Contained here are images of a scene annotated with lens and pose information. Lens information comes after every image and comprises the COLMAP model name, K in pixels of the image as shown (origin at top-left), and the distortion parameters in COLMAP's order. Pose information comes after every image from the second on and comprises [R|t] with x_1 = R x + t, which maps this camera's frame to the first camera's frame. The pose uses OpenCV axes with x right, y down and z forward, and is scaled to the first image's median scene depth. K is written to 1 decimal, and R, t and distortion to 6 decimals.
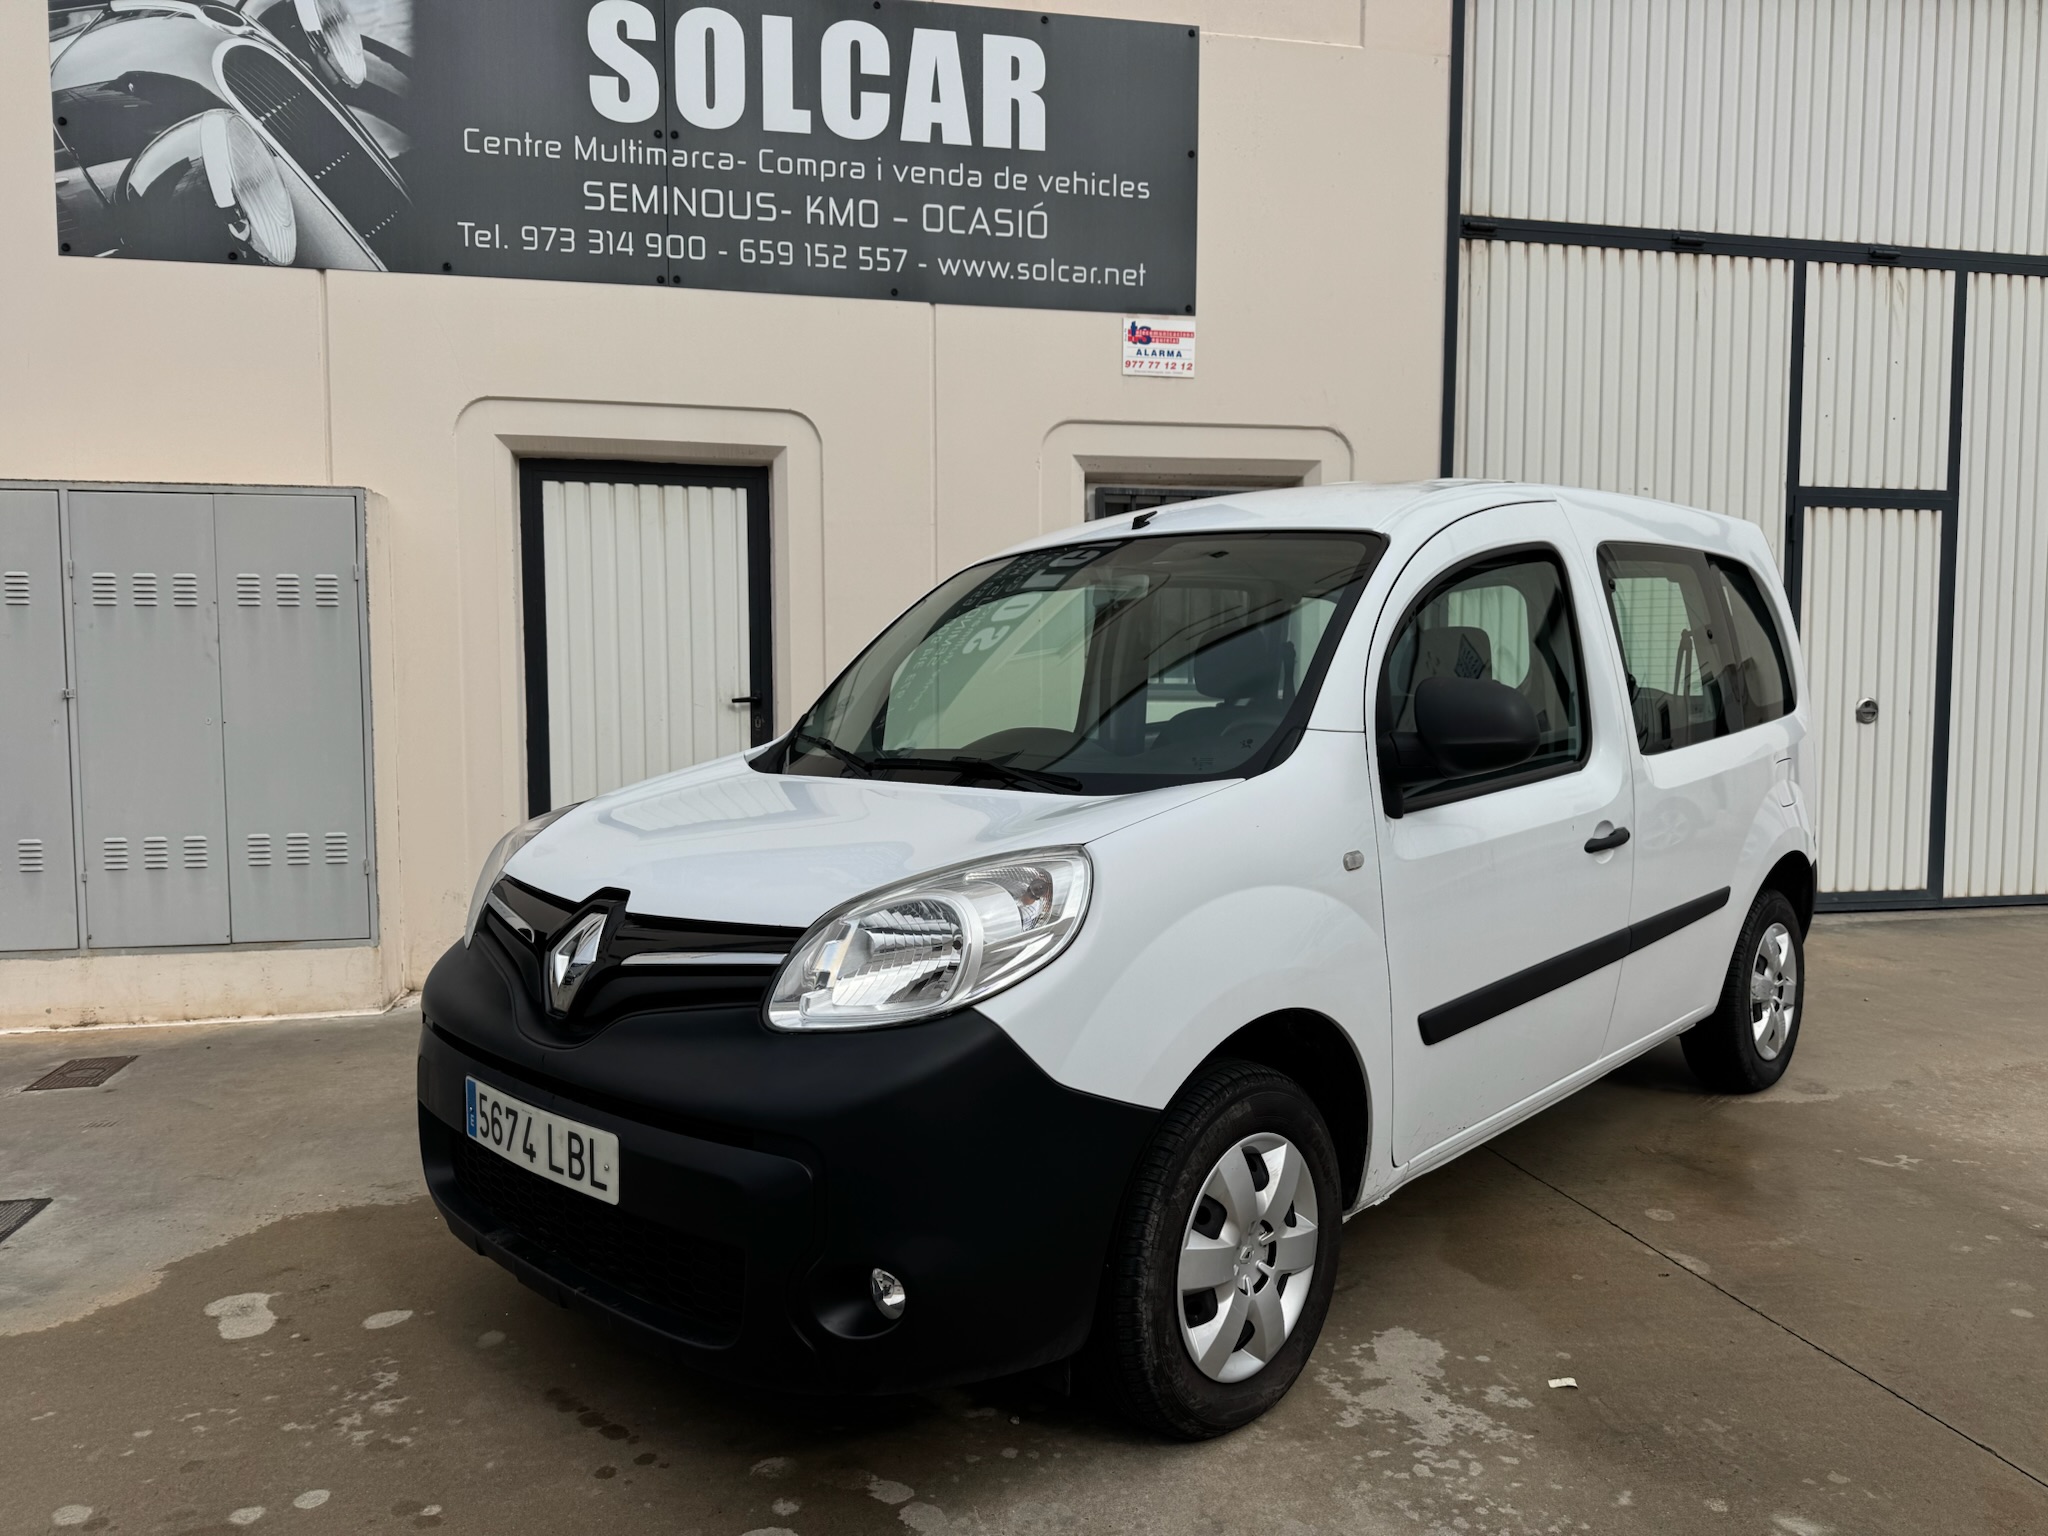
lens RADIAL K [[1452.1, 0, 1022.2], [0, 1452.1, 779.2], [0, 0, 1]] dist [0.002658, -0.011796]
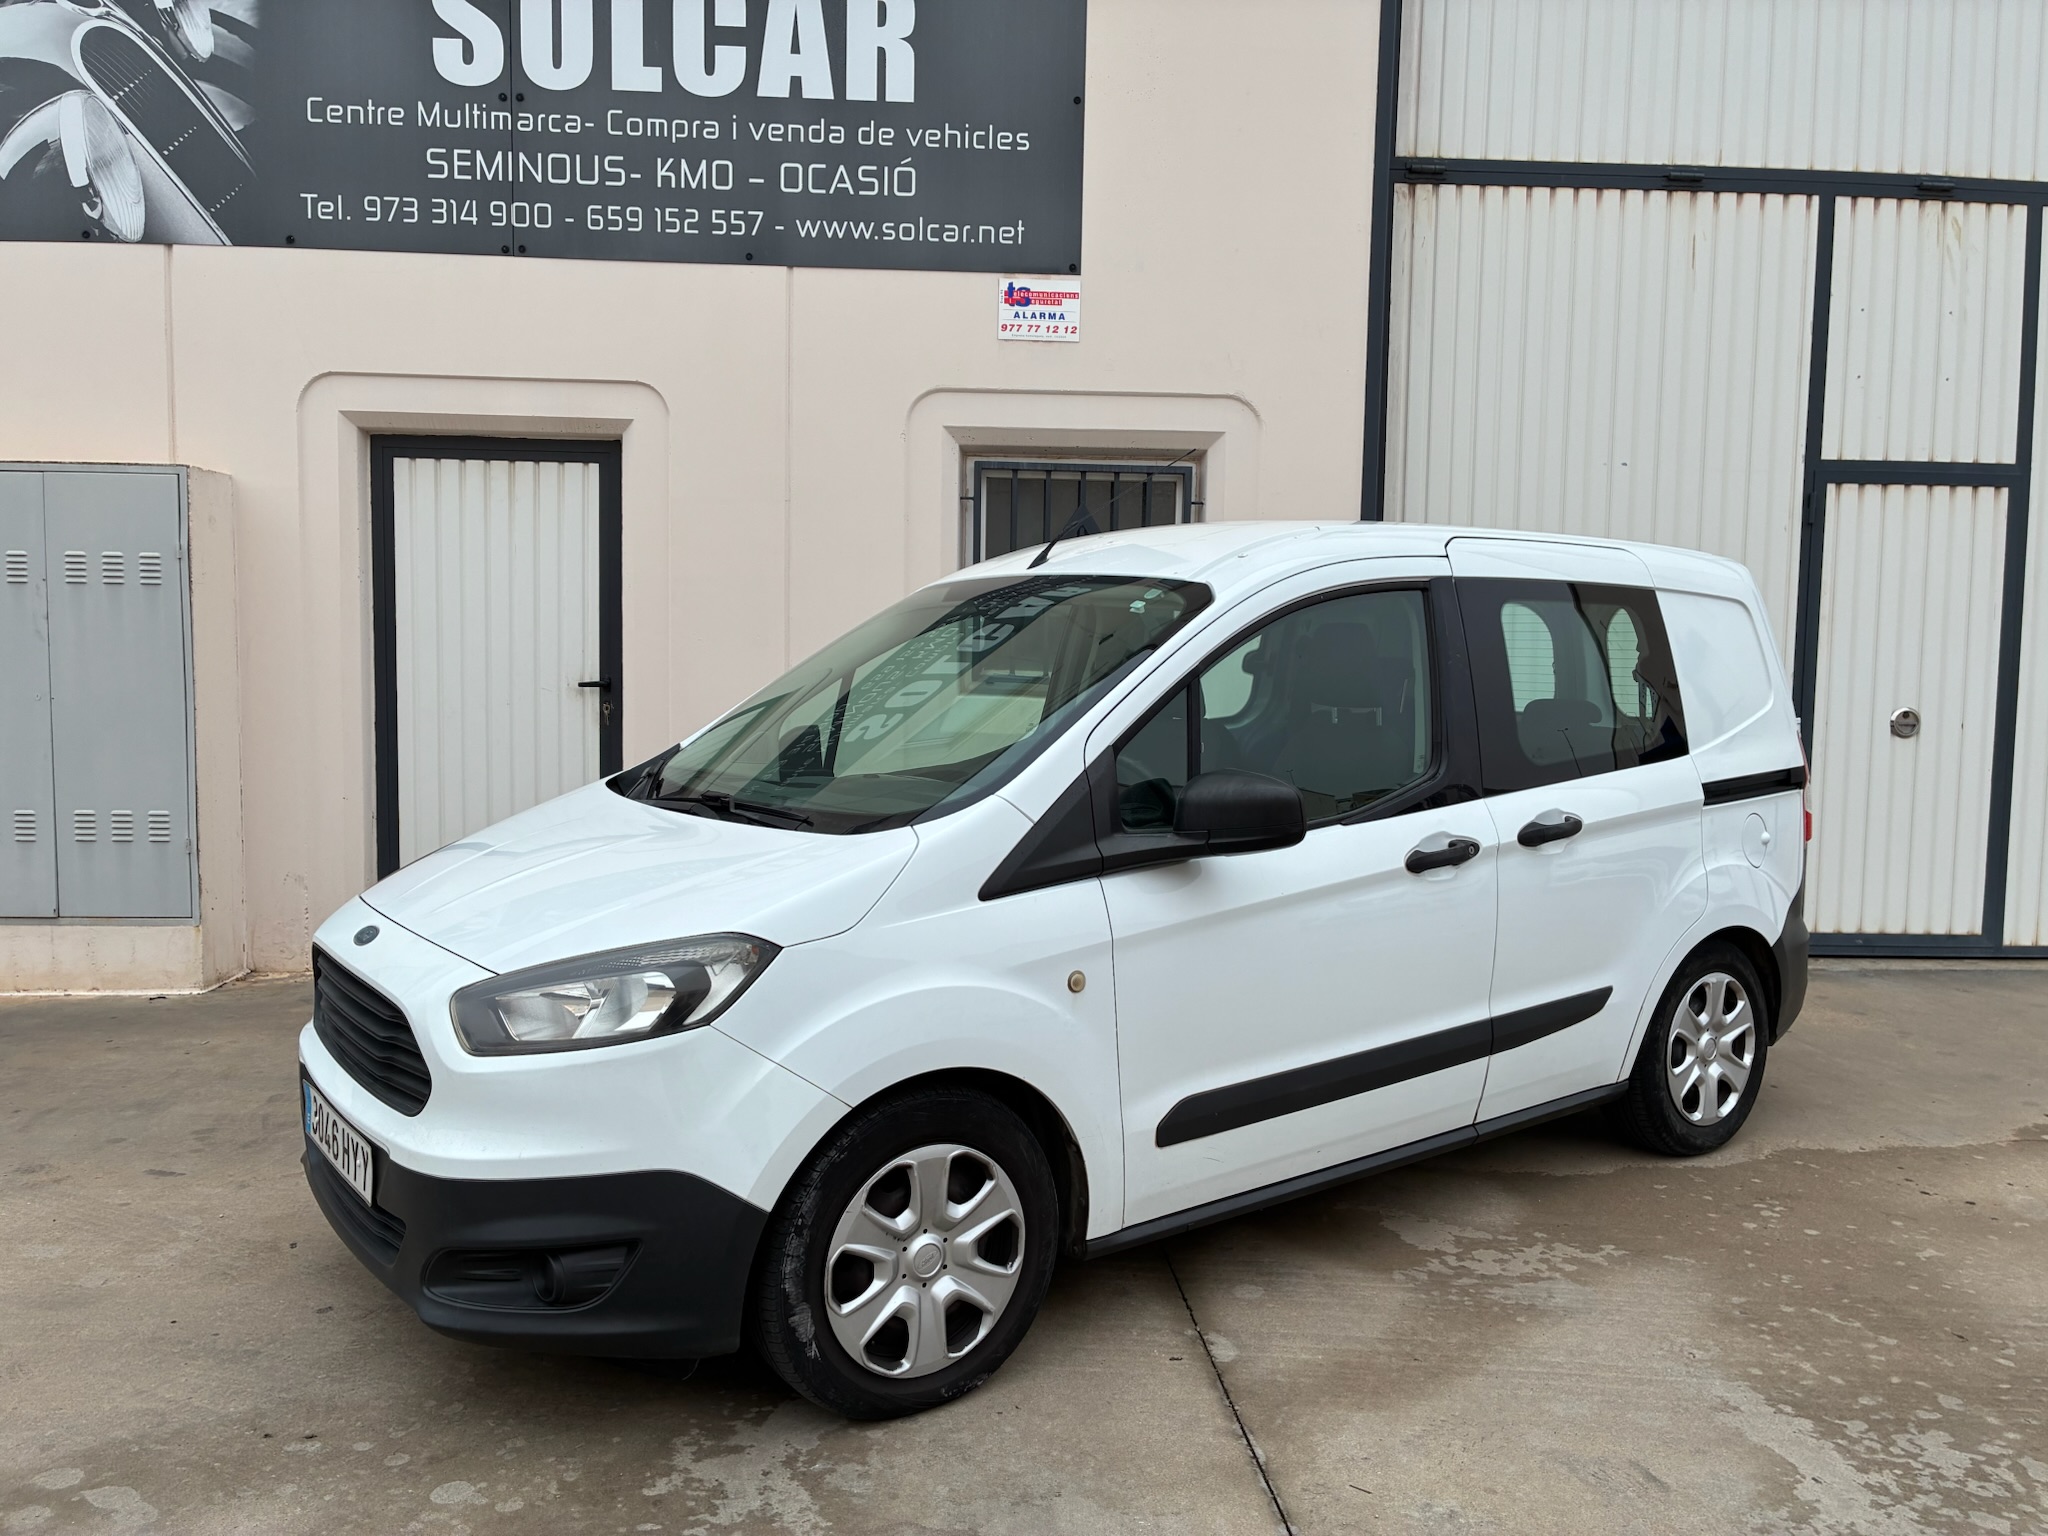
lens RADIAL K [[1556.9, 0, 1020.8], [0, 1556.9, 770.4], [0, 0, 1]] dist [0.045180, -0.063911]
pose [[0.989564, 0.028113, -0.141327, 0.243923], [-0.027257, 0.999597, 0.007991, -0.014720], [0.141495, -0.004055, 0.989931, 0.014351]]
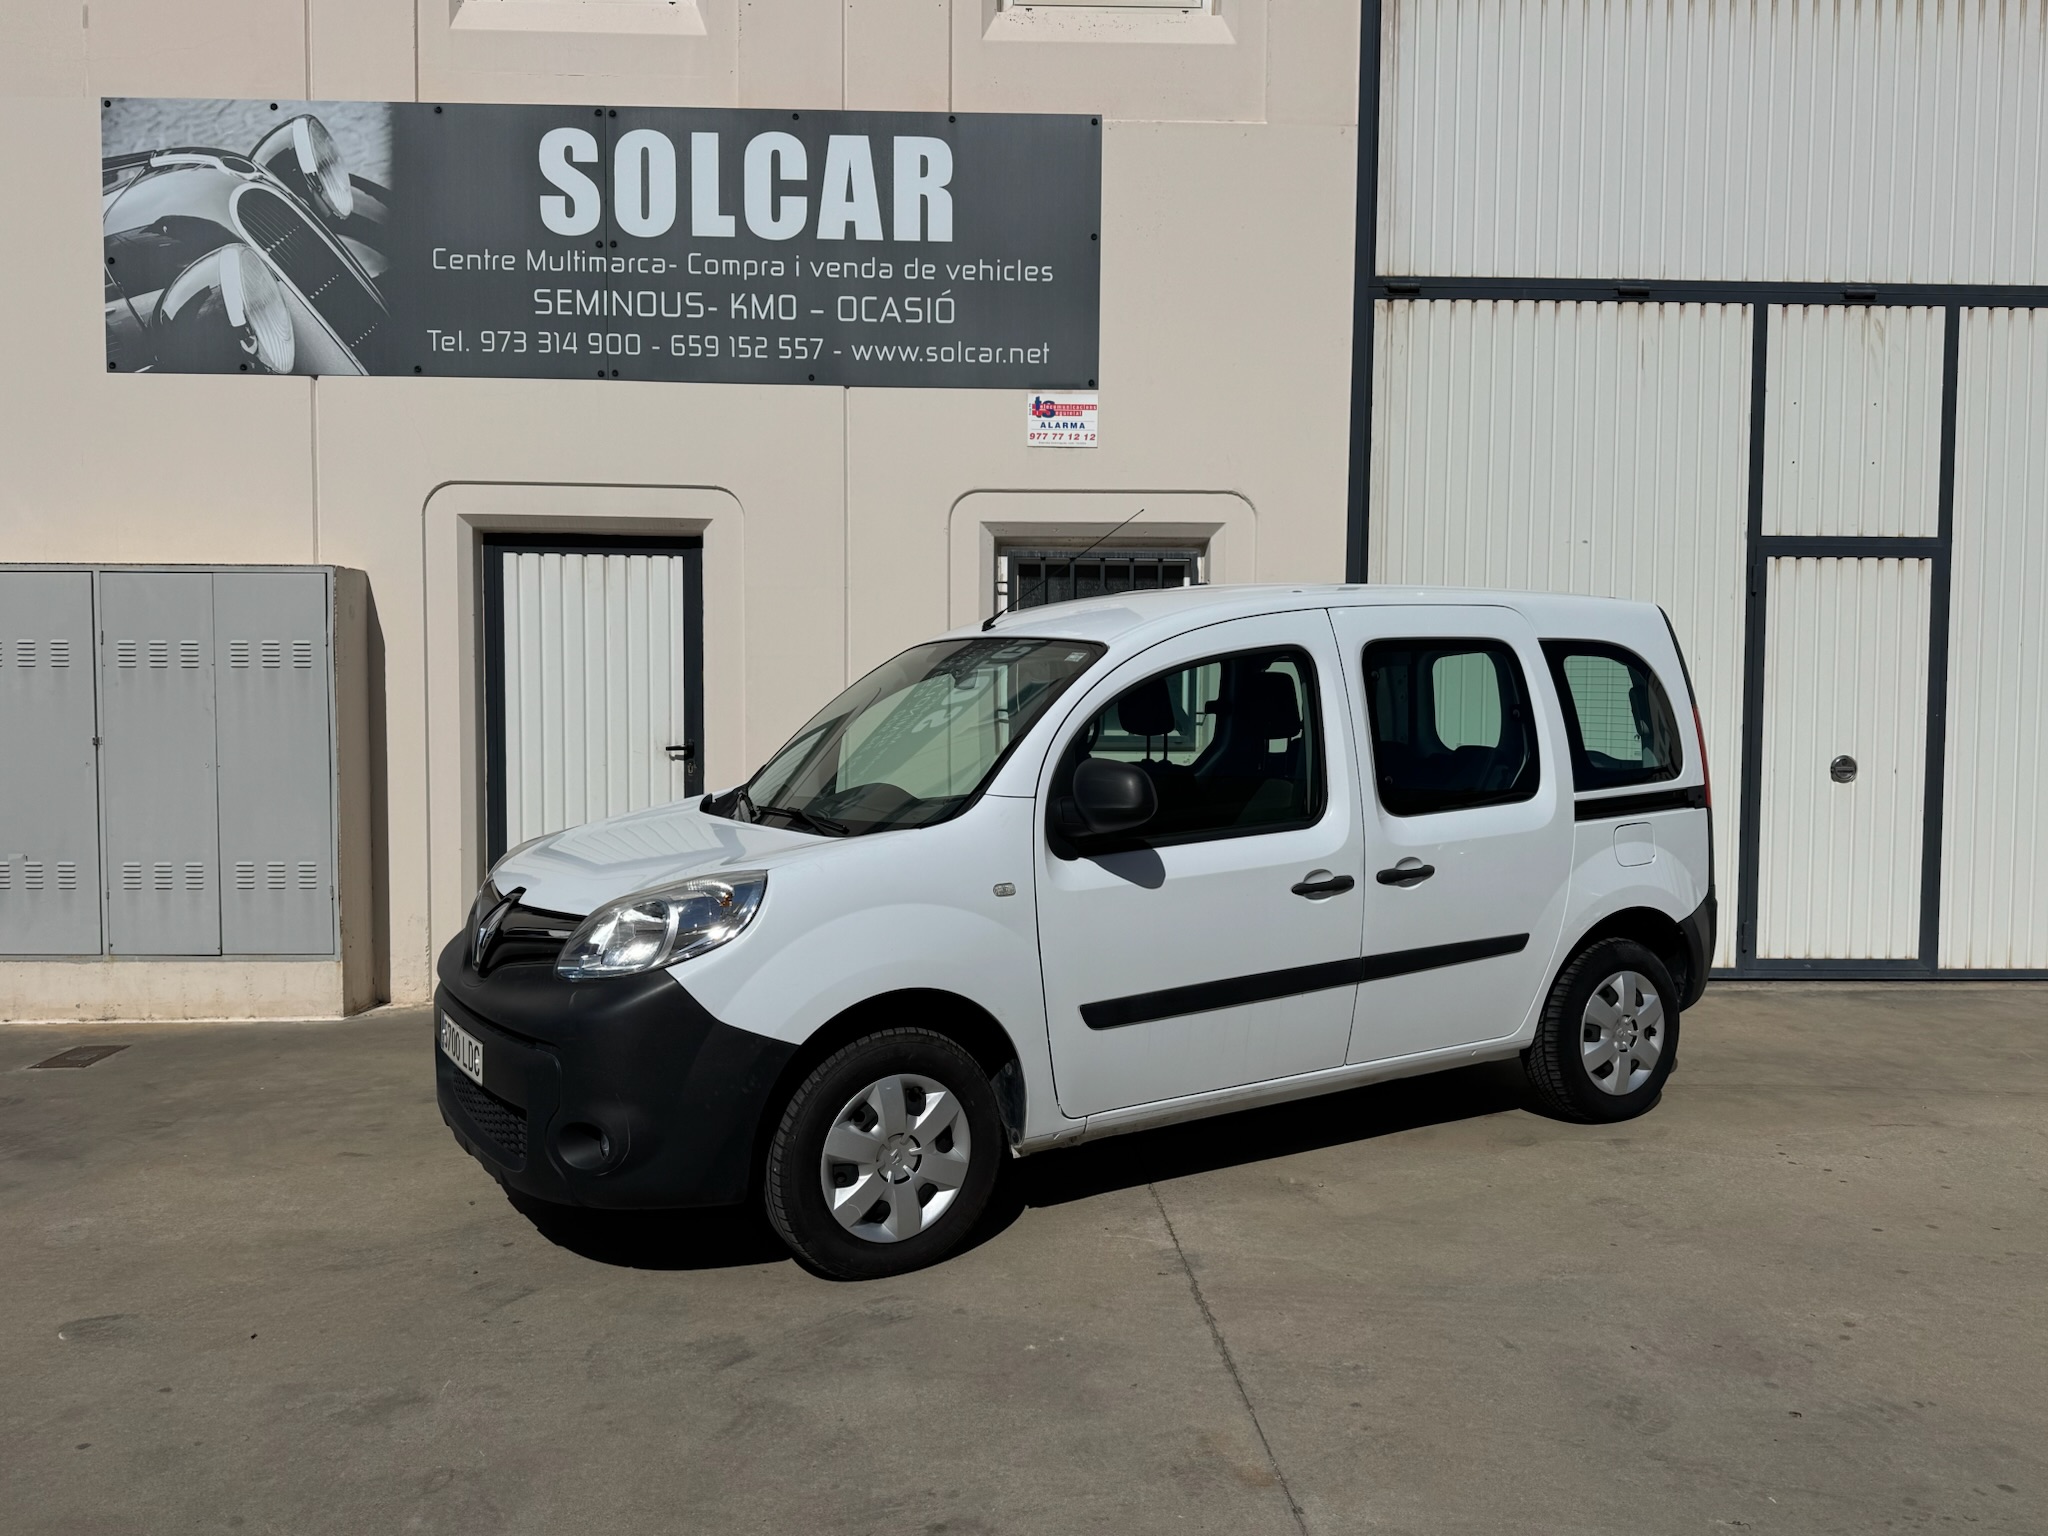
lens RADIAL K [[1588.0, 0, 1026.2], [0, 1588.0, 777.5], [0, 0, 1]] dist [0.023058, -0.043396]
pose [[0.986192, 0.014870, -0.164935, 0.276927], [-0.017602, 0.999731, -0.015115, -0.019780], [0.164666, 0.017810, 0.986189, -0.147854]]
